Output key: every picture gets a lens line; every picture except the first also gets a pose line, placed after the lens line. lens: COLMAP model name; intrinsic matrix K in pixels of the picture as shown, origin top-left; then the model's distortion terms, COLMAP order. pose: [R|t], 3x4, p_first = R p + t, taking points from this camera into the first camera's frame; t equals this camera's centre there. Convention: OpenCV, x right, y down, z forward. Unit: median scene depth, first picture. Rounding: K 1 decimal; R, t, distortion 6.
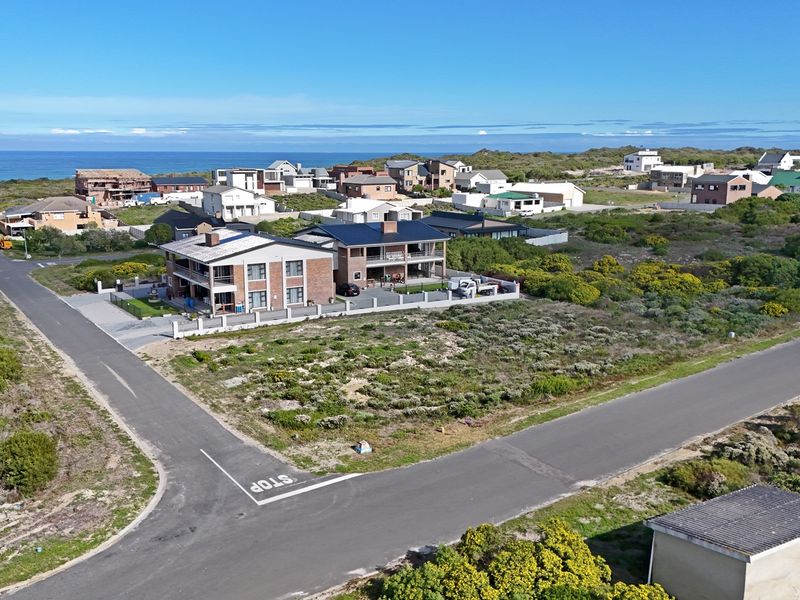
lens RADIAL K [[777.9, 0, 400.0], [0, 777.9, 300.0], [0, 0, 1]] dist [0.139248, -0.263042]
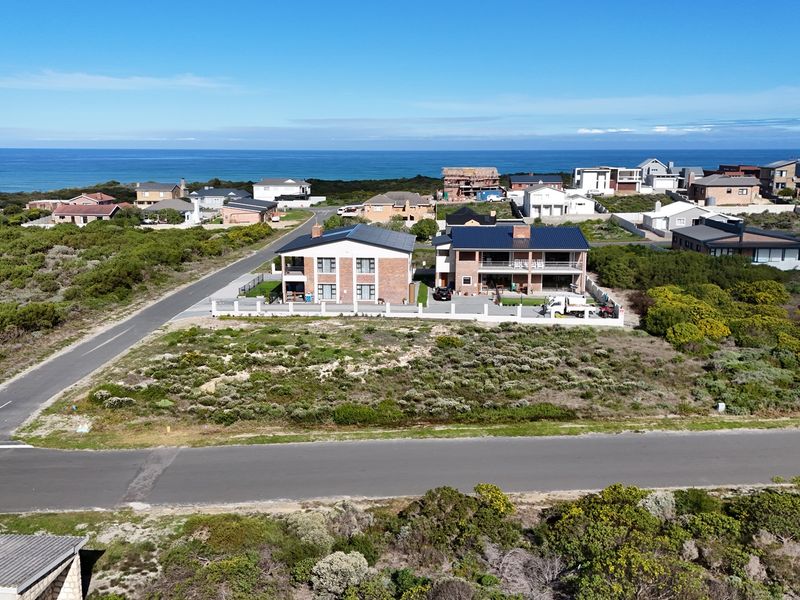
lens RADIAL K [[777.9, 0, 400.0], [0, 777.9, 300.0], [0, 0, 1]] dist [0.139248, -0.263042]
pose [[0.808949, 0.112980, -0.576920, 0.514163], [-0.111642, 0.993025, 0.037924, -0.041092], [0.577180, 0.033730, 0.815920, 0.208134]]
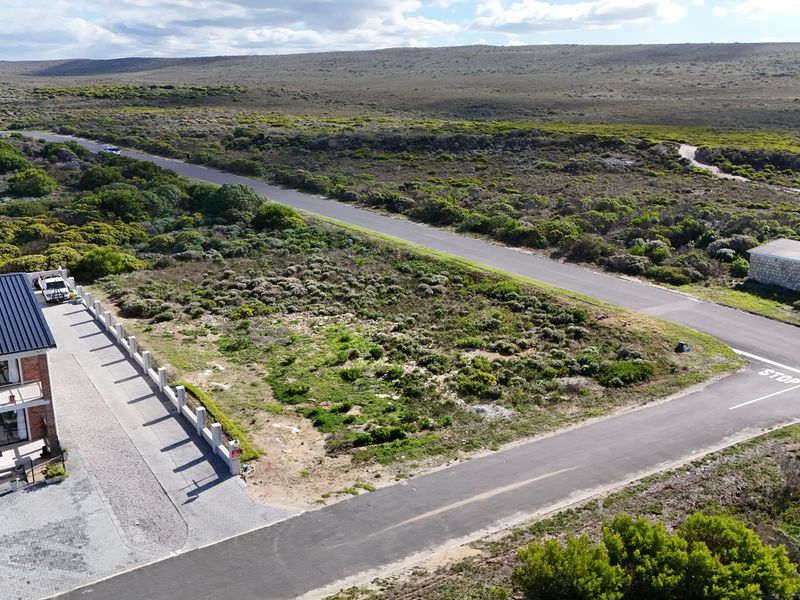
lens RADIAL K [[777.9, 0, 400.0], [0, 777.9, 300.0], [0, 0, 1]] dist [0.139248, -0.263042]
pose [[0.017216, -0.273076, 0.961838, -0.656555], [0.192316, 0.944923, 0.264832, -0.150547], [-0.981182, 0.180418, 0.068785, 0.750707]]
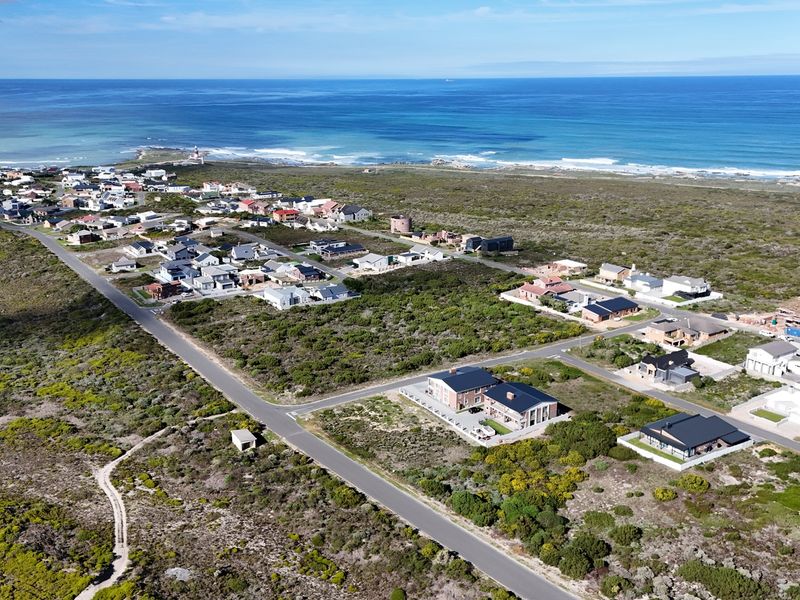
lens RADIAL K [[777.9, 0, 400.0], [0, 777.9, 300.0], [0, 0, 1]] dist [0.139248, -0.263042]
pose [[-0.004870, 0.266316, -0.963874, 2.483356], [-0.185284, 0.946955, 0.262577, -1.061161], [0.982673, 0.179869, 0.044732, 0.693674]]
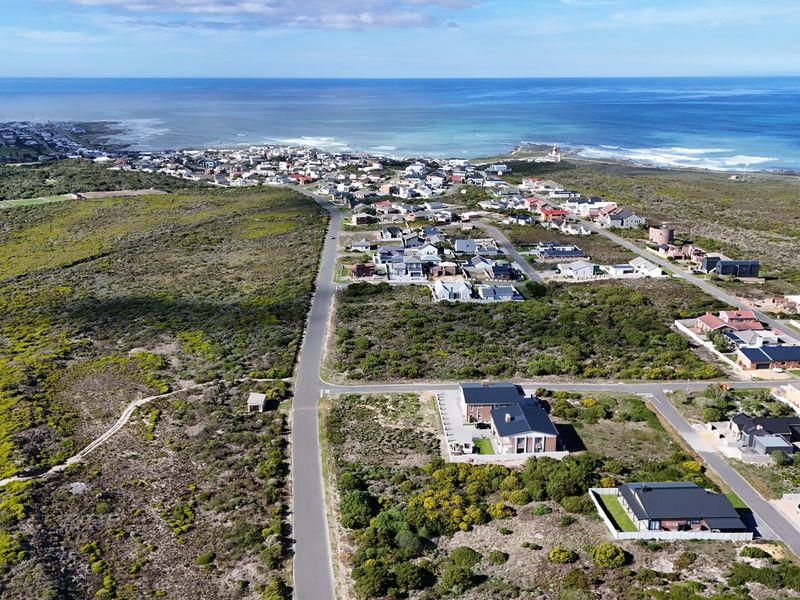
lens RADIAL K [[777.9, 0, 400.0], [0, 777.9, 300.0], [0, 0, 1]] dist [0.139248, -0.263042]
pose [[-0.506209, 0.229884, -0.831207, 2.161574], [-0.166909, 0.919480, 0.355945, -1.302888], [0.846105, 0.318919, -0.427080, 1.909687]]
